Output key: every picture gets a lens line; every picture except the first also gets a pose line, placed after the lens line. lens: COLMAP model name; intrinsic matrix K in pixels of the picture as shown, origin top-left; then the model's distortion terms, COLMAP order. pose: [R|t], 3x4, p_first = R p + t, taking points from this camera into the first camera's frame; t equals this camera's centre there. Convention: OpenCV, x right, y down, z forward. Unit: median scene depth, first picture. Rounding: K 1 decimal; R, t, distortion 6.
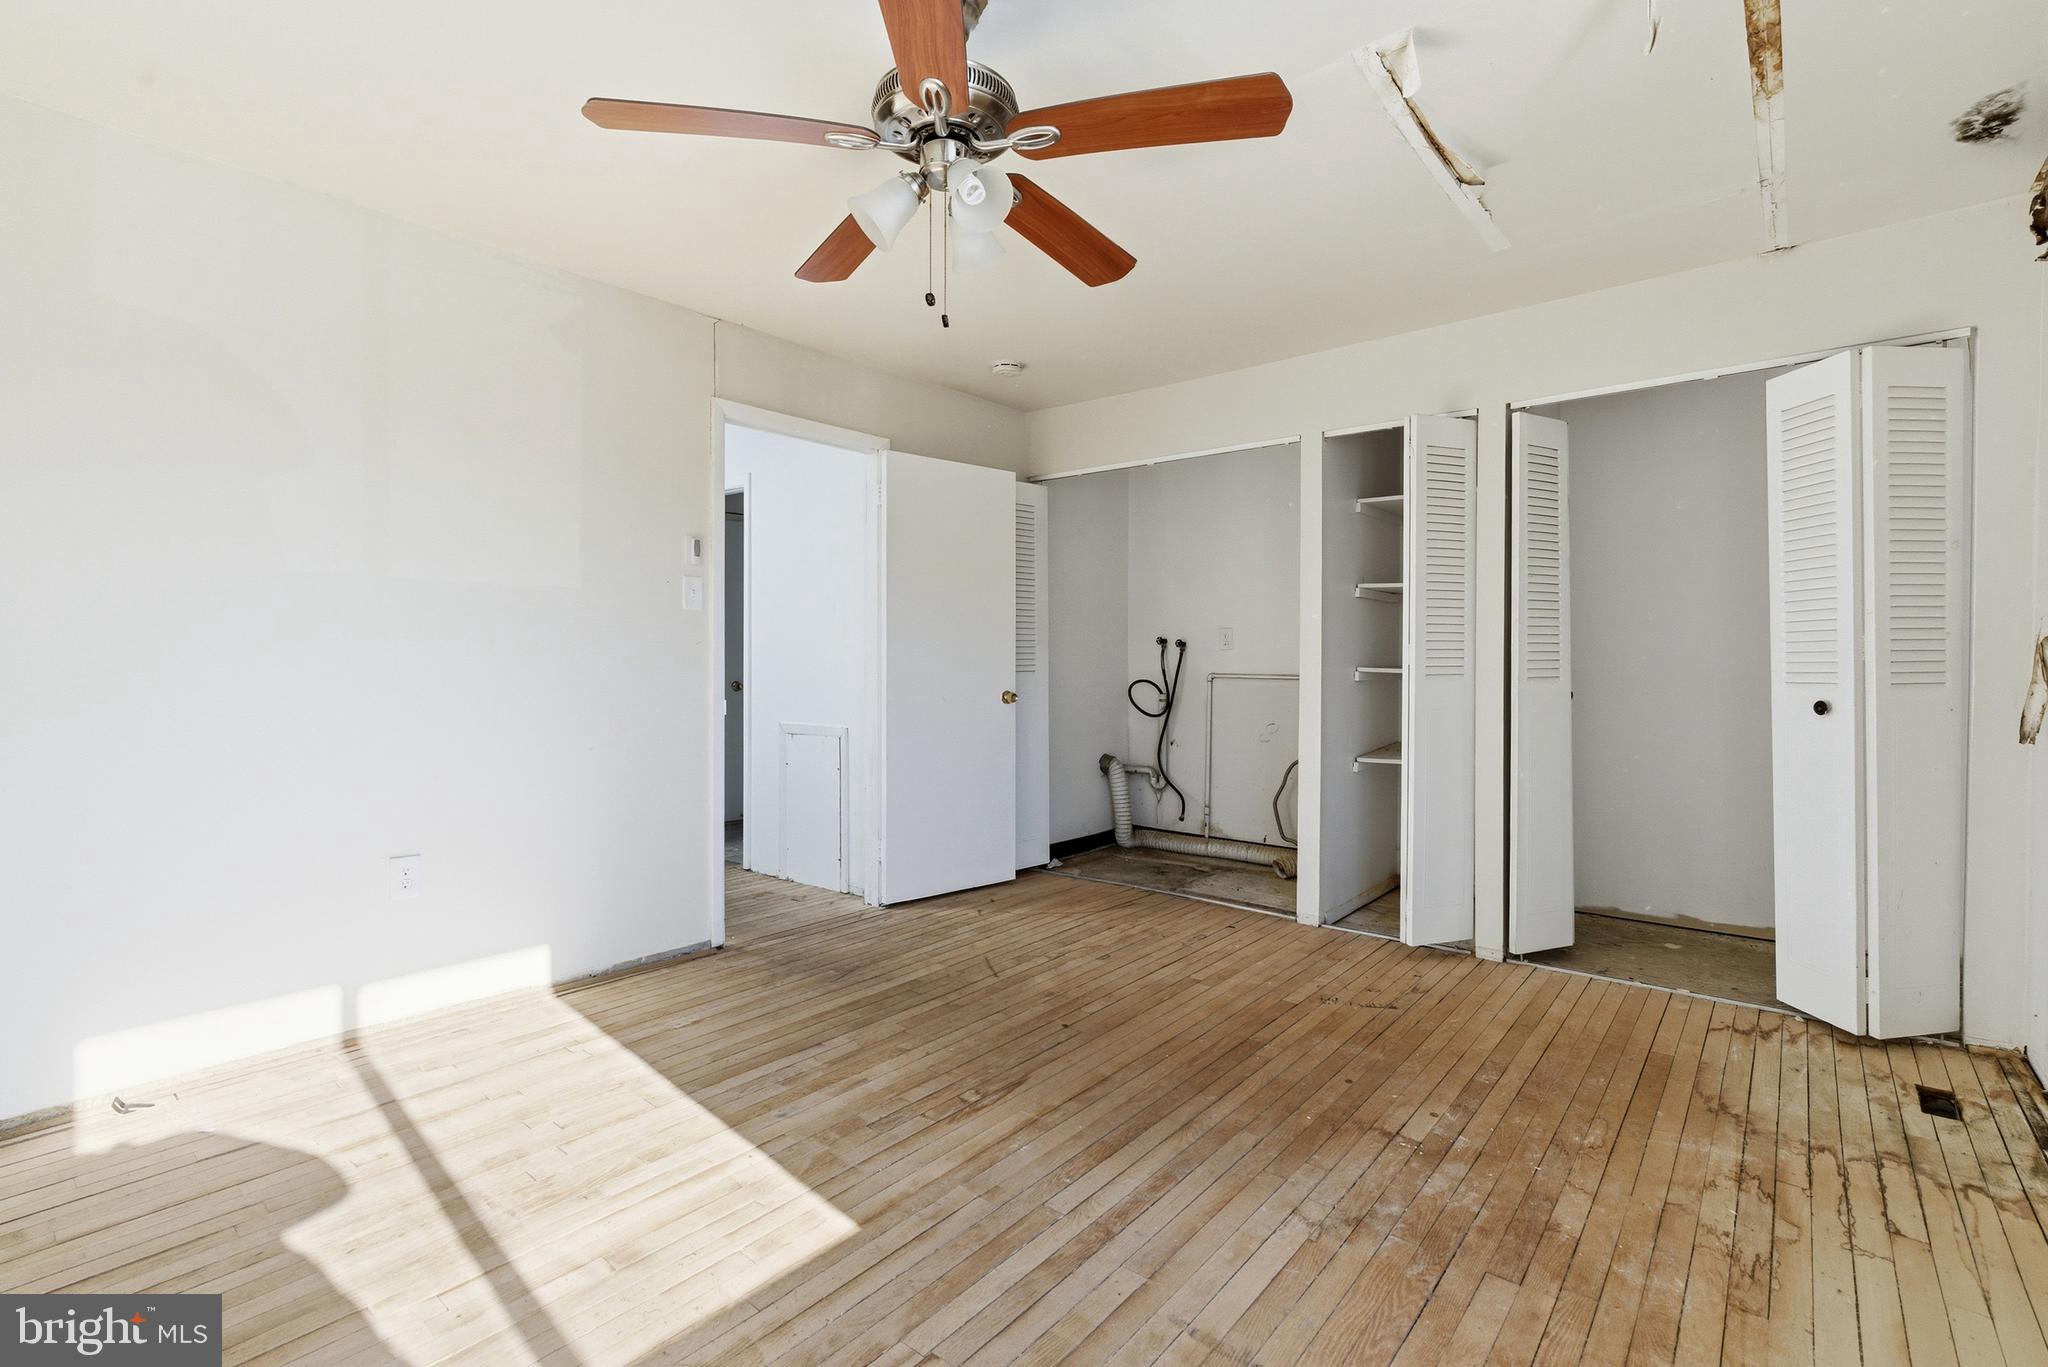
lens RADIAL K [[932.4, 0, 1026.7], [0, 932.4, 675.1], [0, 0, 1]] dist [-0.008696, 0.003653]
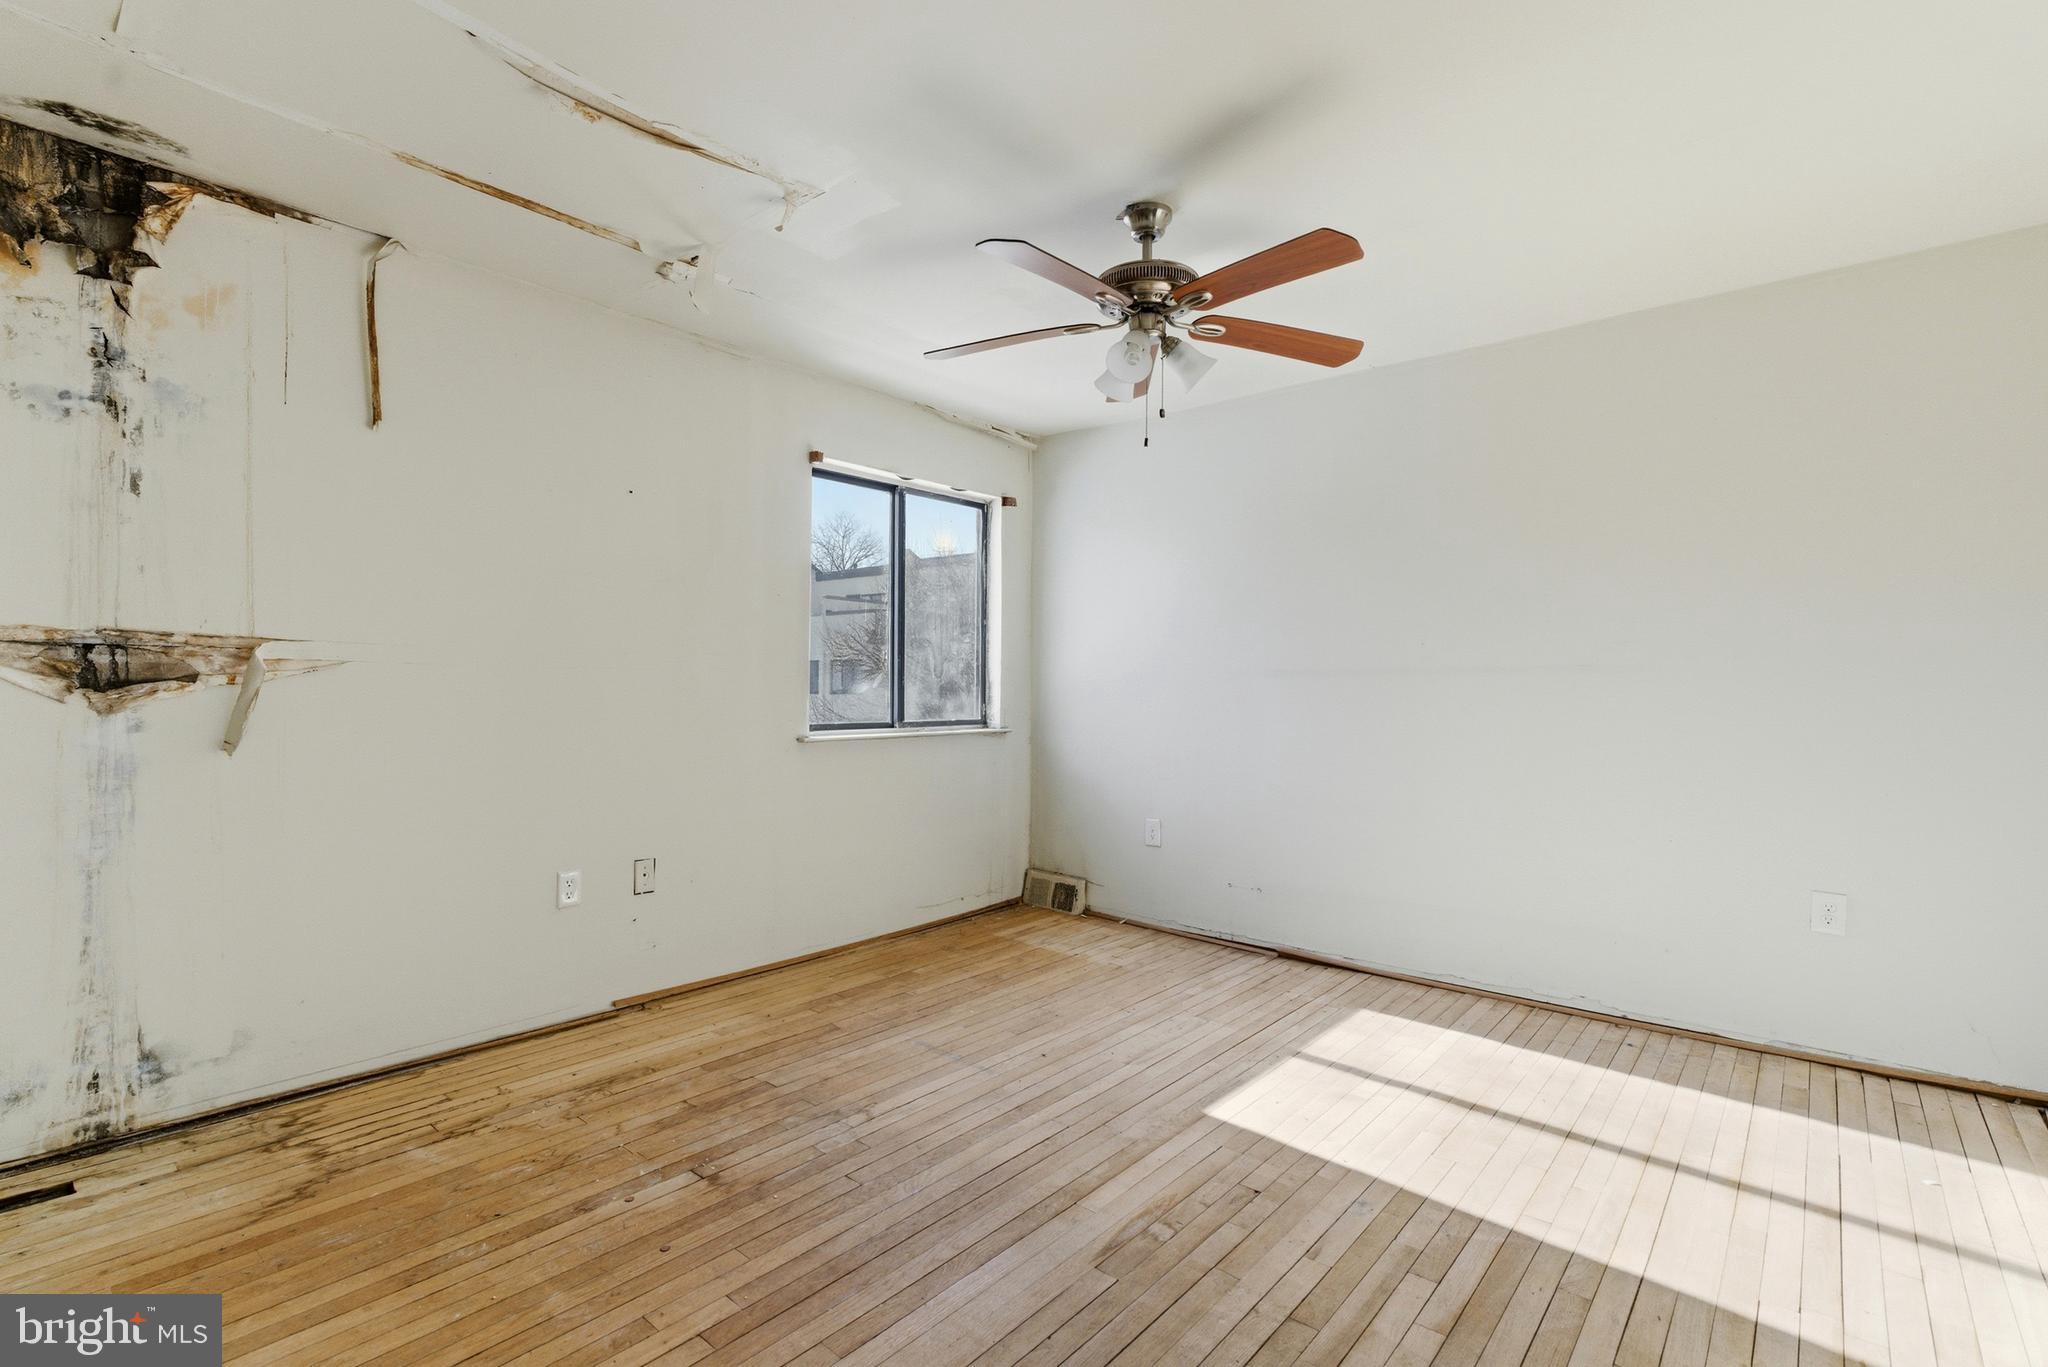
lens RADIAL K [[932.4, 0, 1021.6], [0, 932.4, 679.3], [0, 0, 1]] dist [-0.008696, 0.003653]
pose [[-0.999834, -0.011928, 0.013777, 0.060078], [-0.011853, 0.999915, 0.005521, -0.033069], [-0.013842, 0.005357, -0.999890, 1.935459]]
